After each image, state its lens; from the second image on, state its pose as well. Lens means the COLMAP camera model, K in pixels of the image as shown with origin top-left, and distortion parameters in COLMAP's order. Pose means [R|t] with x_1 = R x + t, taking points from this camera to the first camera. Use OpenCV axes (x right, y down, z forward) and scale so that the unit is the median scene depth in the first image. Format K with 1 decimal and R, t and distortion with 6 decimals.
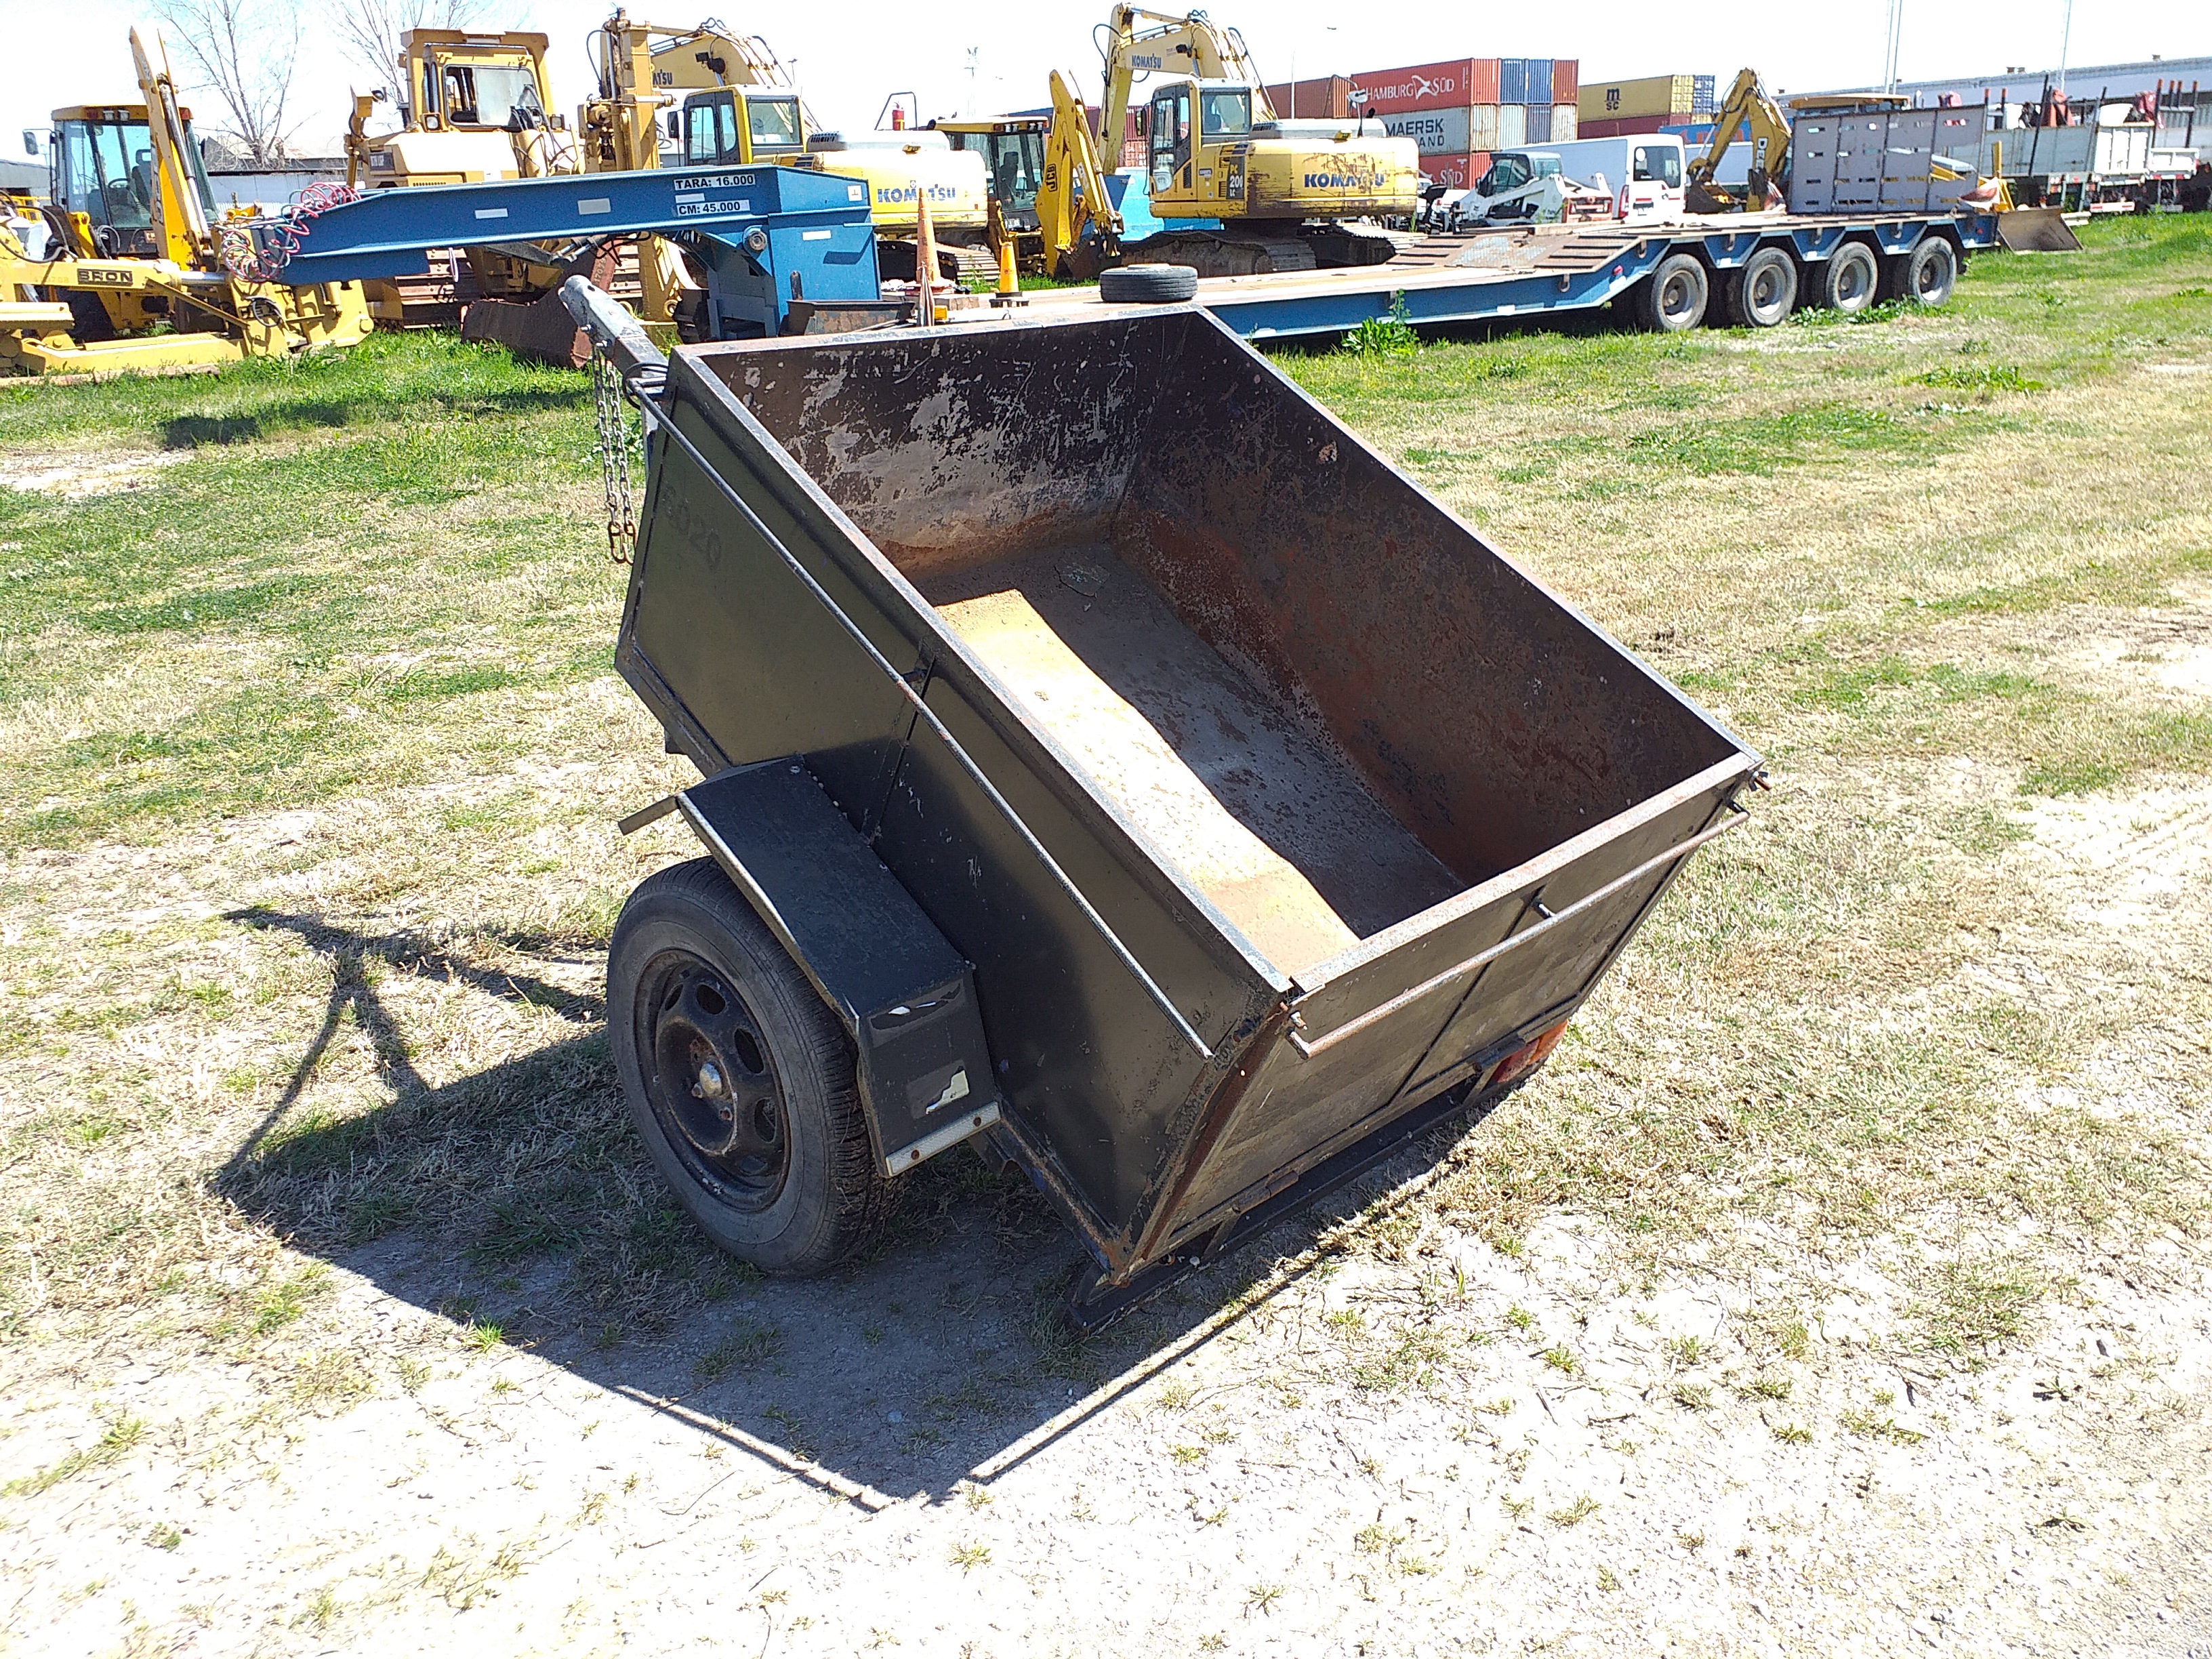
lens RADIAL K [[1725.0, 0, 1101.6], [0, 1725.0, 834.0], [0, 0, 1]] dist [-0.010467, -0.009356]
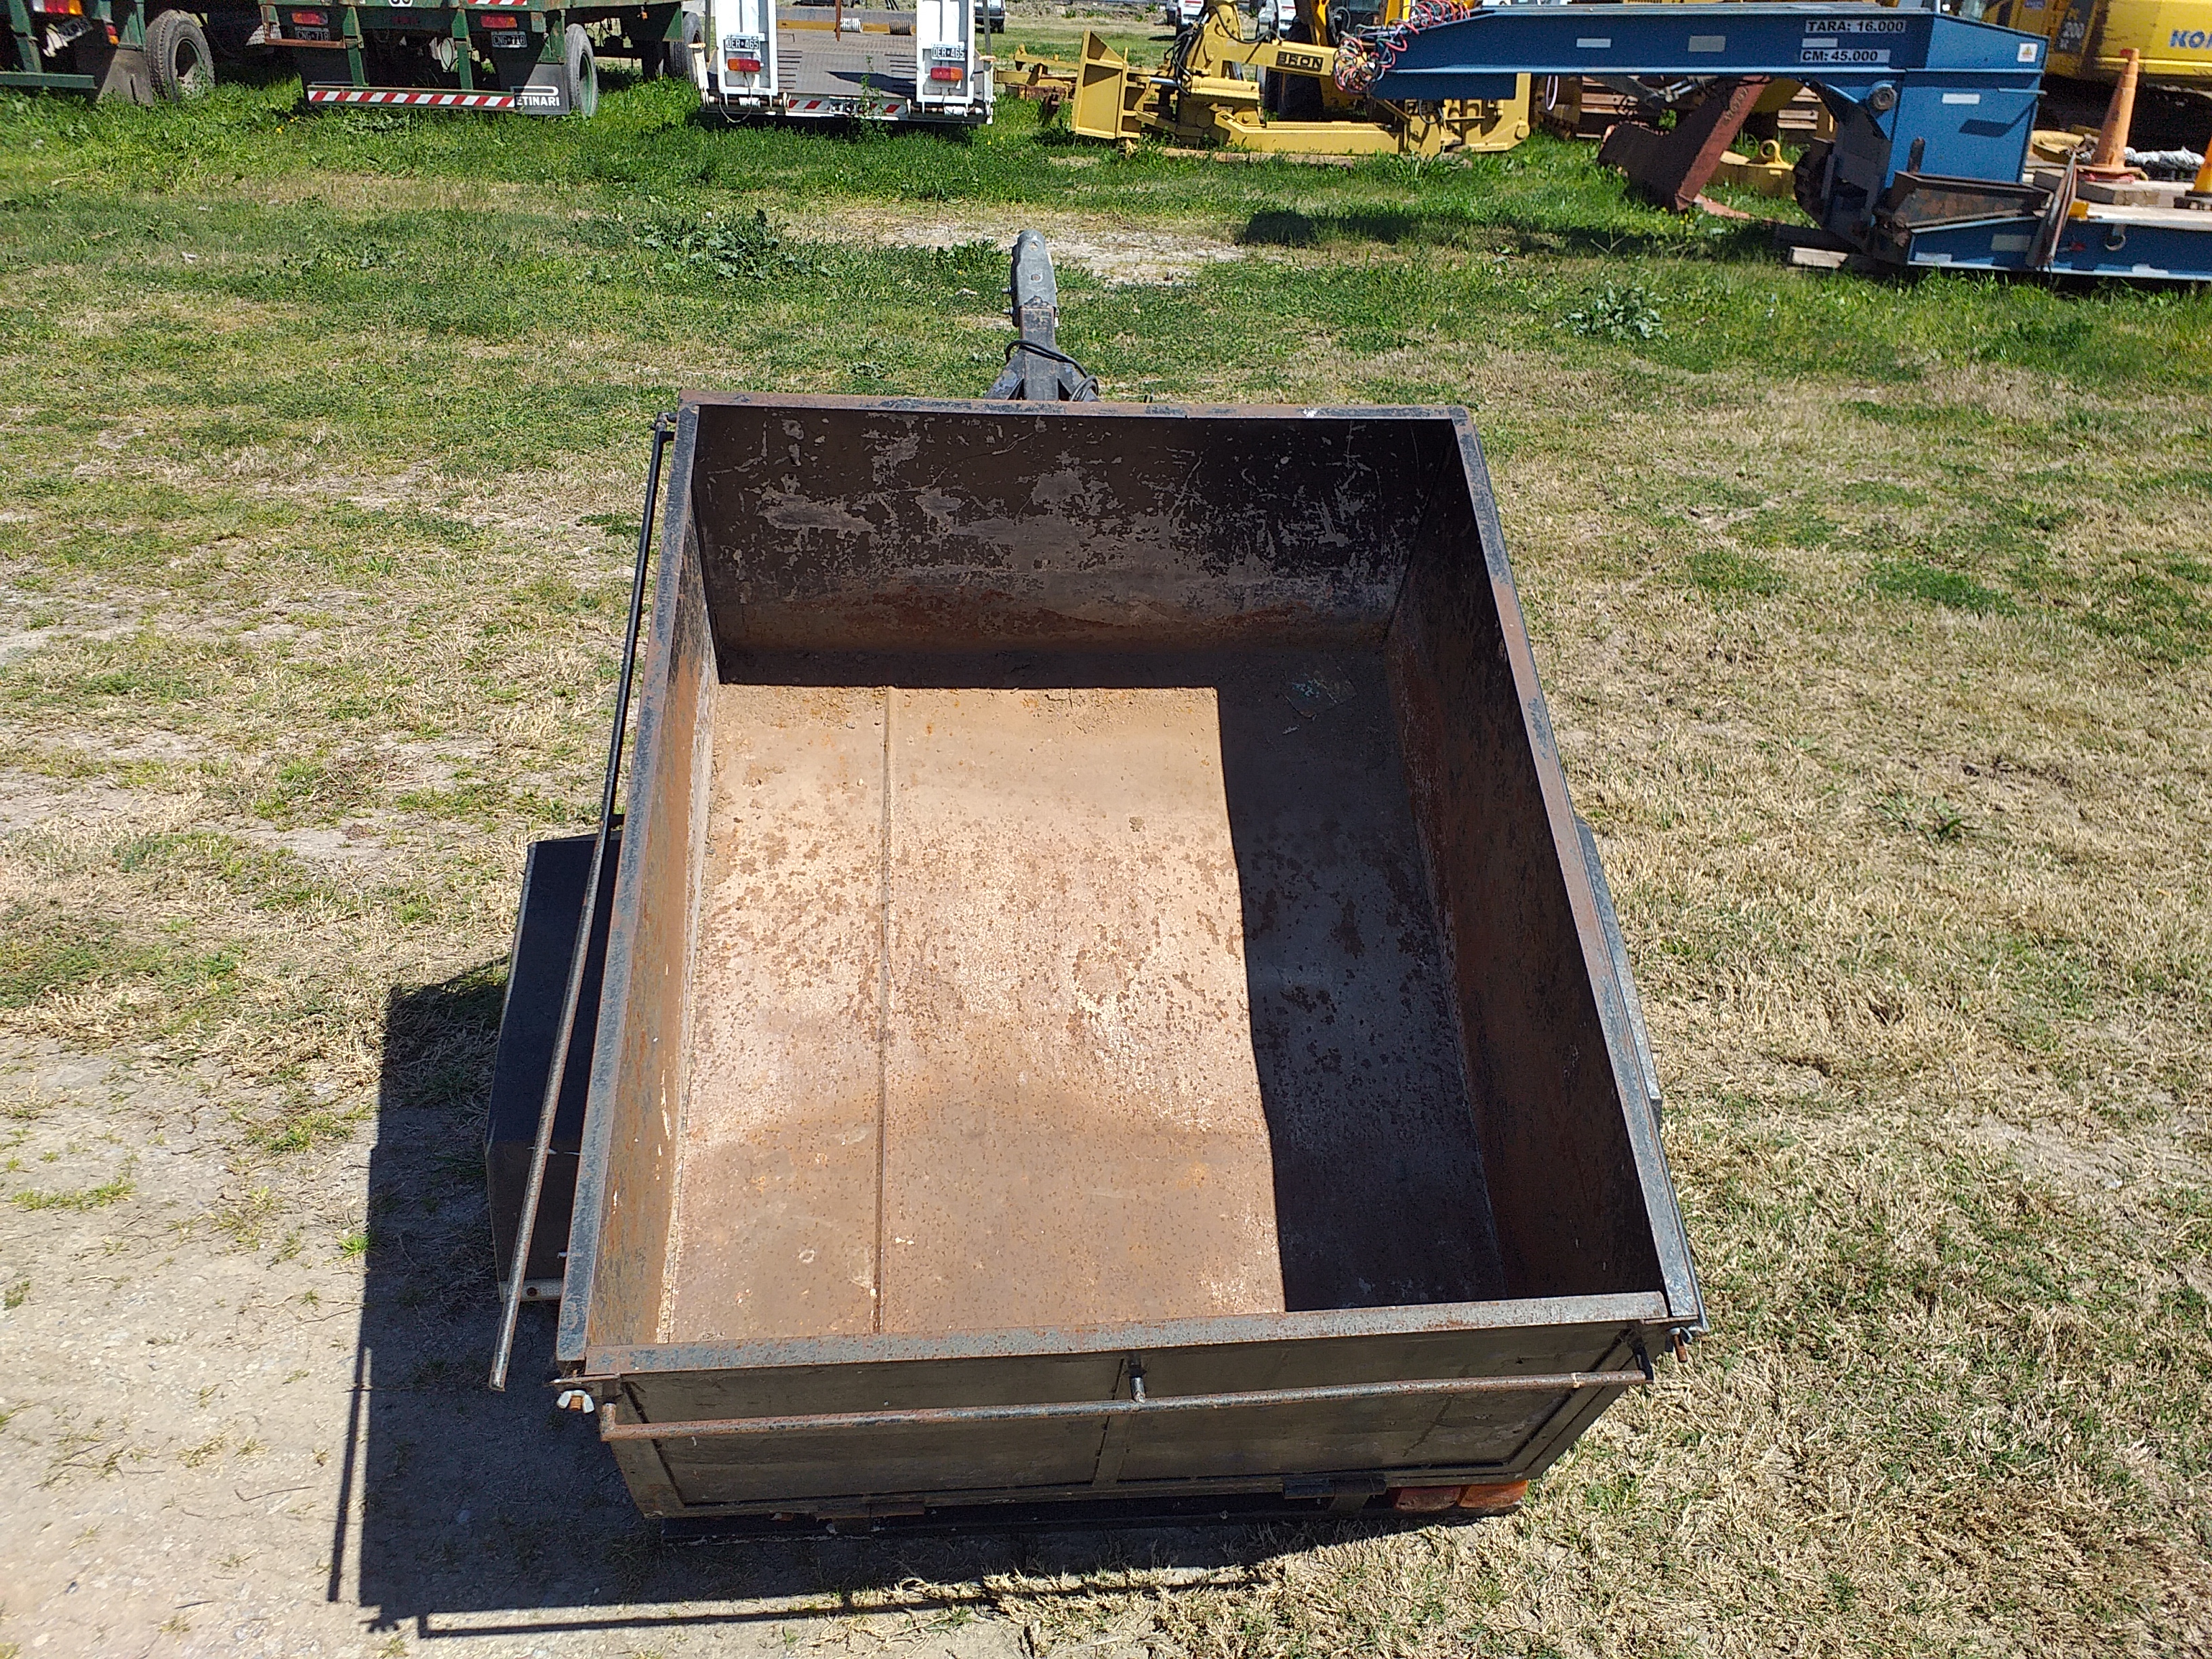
lens RADIAL K [[1725.0, 0, 1105.8], [0, 1725.0, 817.8], [0, 0, 1]] dist [-0.010467, -0.009356]
pose [[0.781600, 0.321295, -0.534669, 0.376998], [-0.268838, 0.946959, 0.176051, -0.211139], [0.562874, 0.006138, 0.826520, 0.250909]]
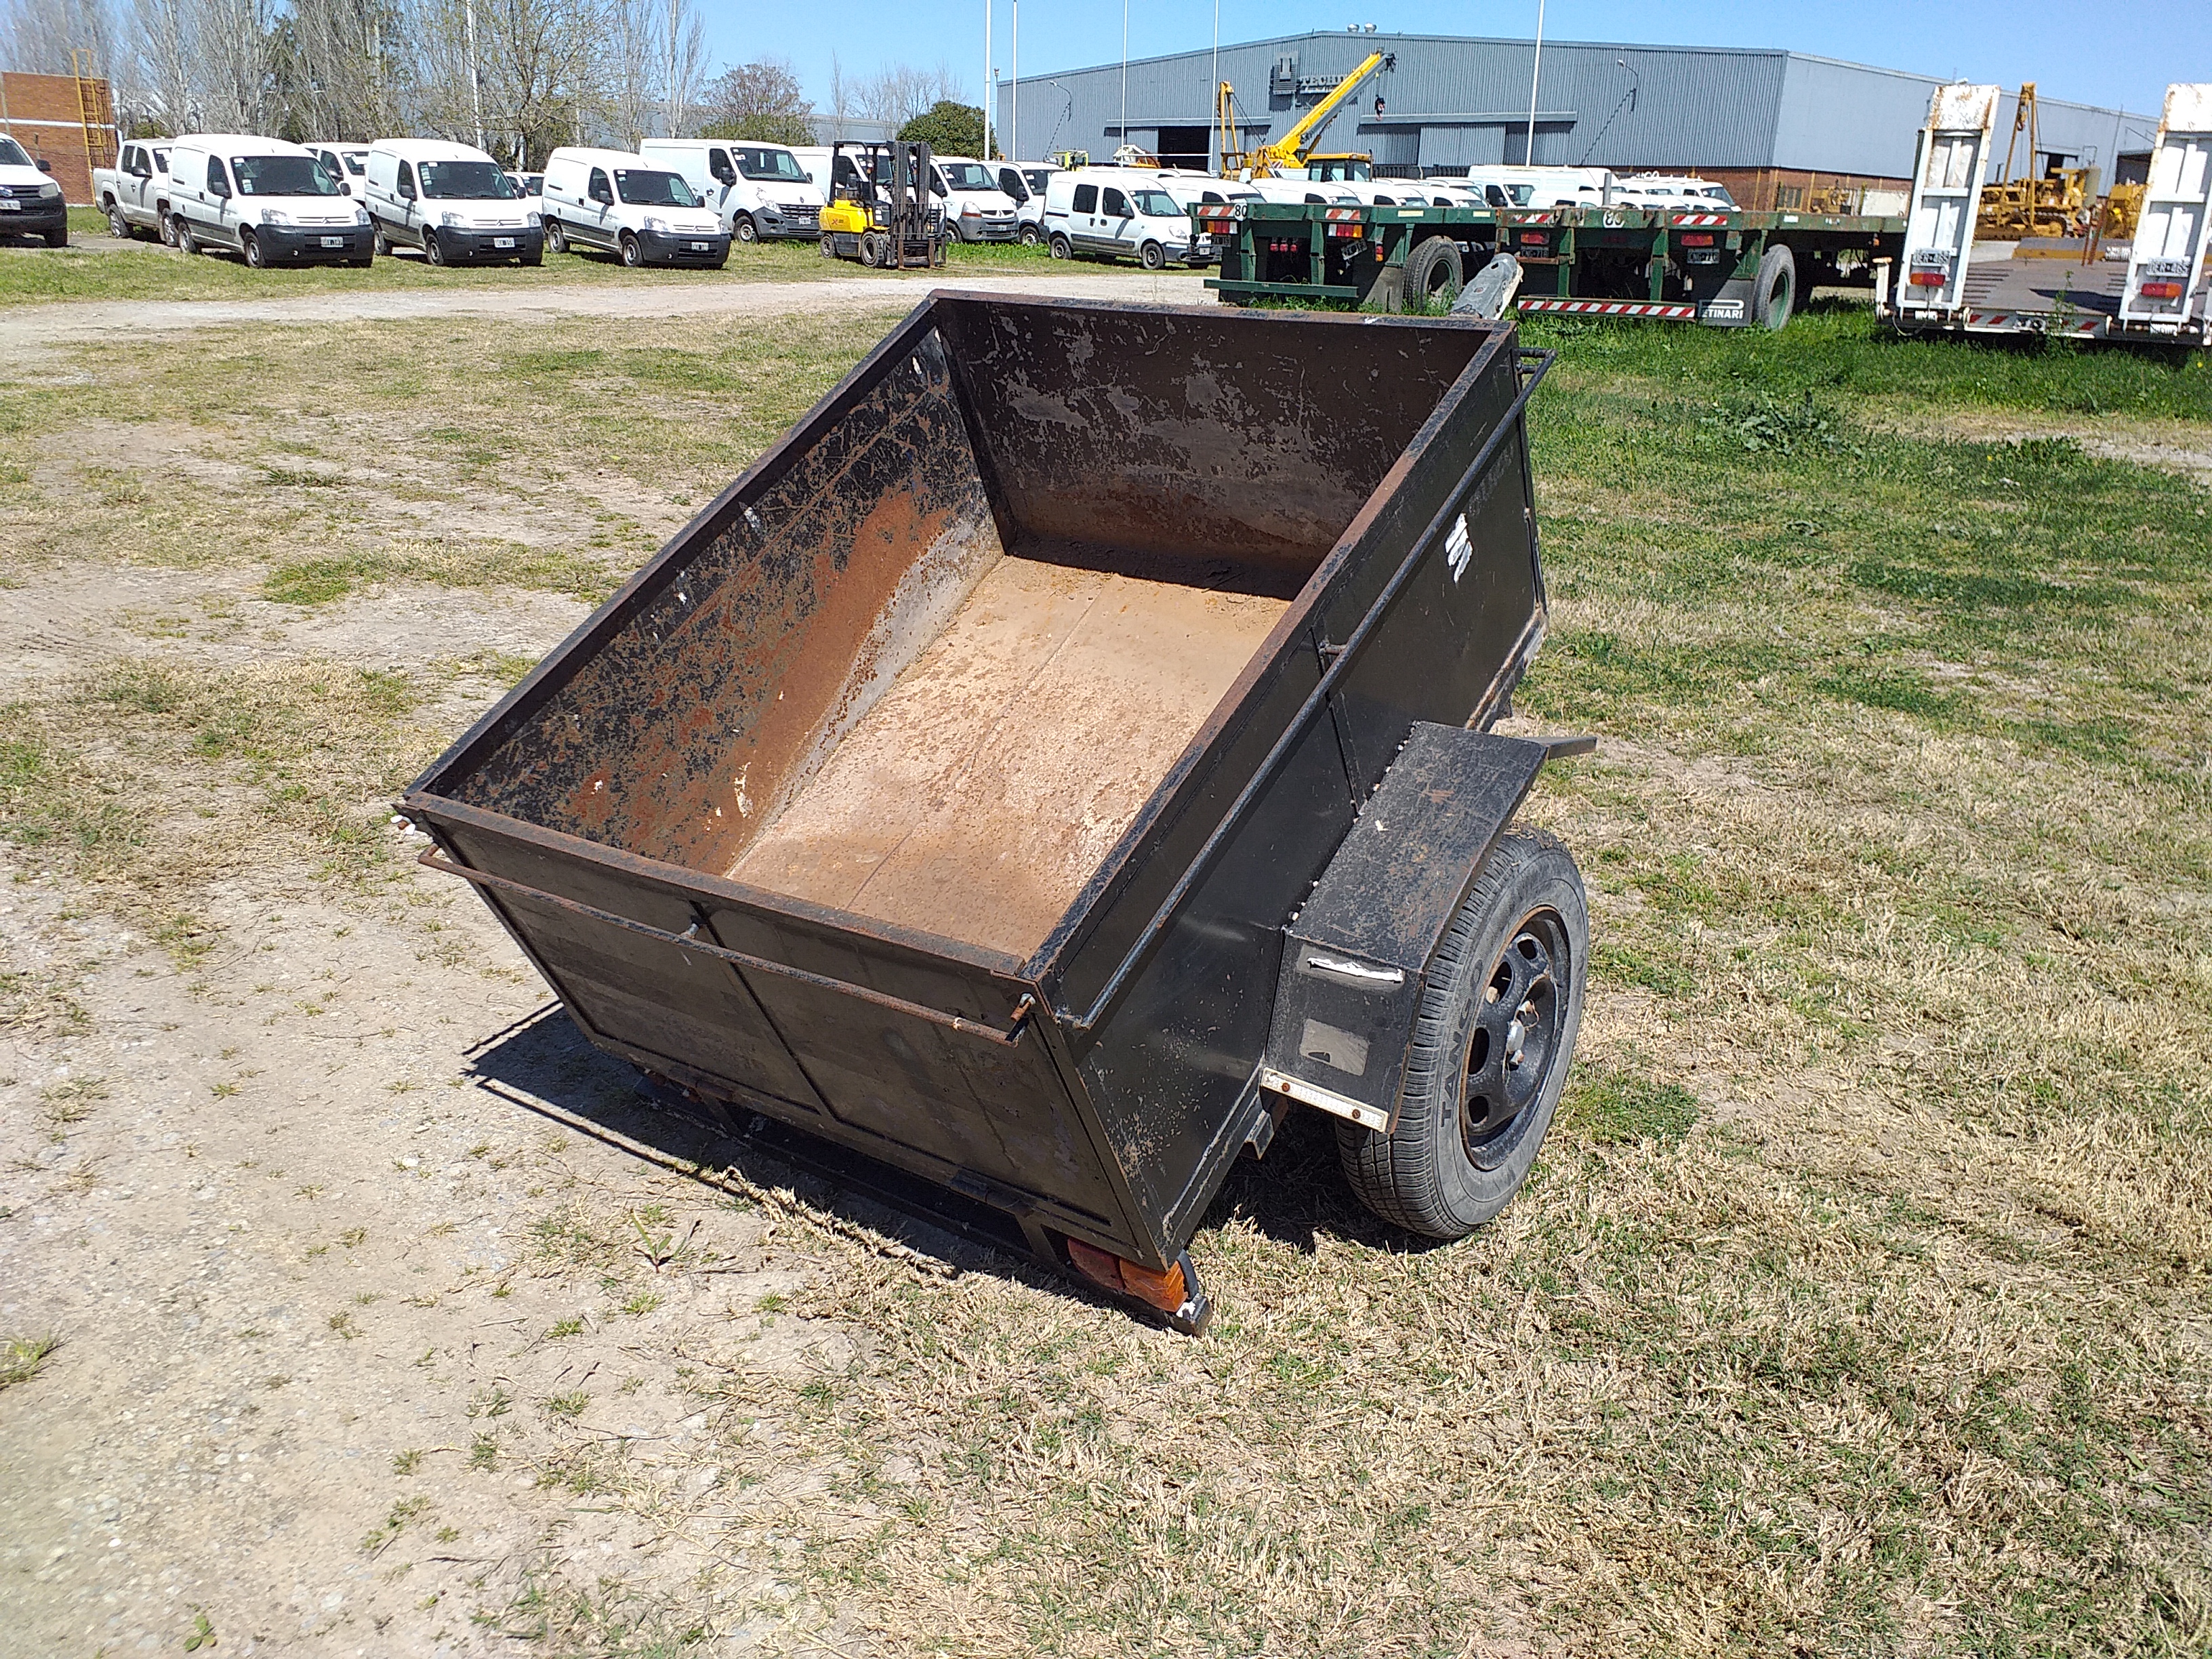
lens RADIAL K [[1725.0, 0, 1112.1], [0, 1725.0, 832.5], [0, 0, 1]] dist [-0.010467, -0.009356]
pose [[0.216918, 0.362958, -0.906205, 0.767313], [-0.354407, 0.894250, 0.273335, -0.231697], [0.909584, 0.261874, 0.322614, 0.593457]]
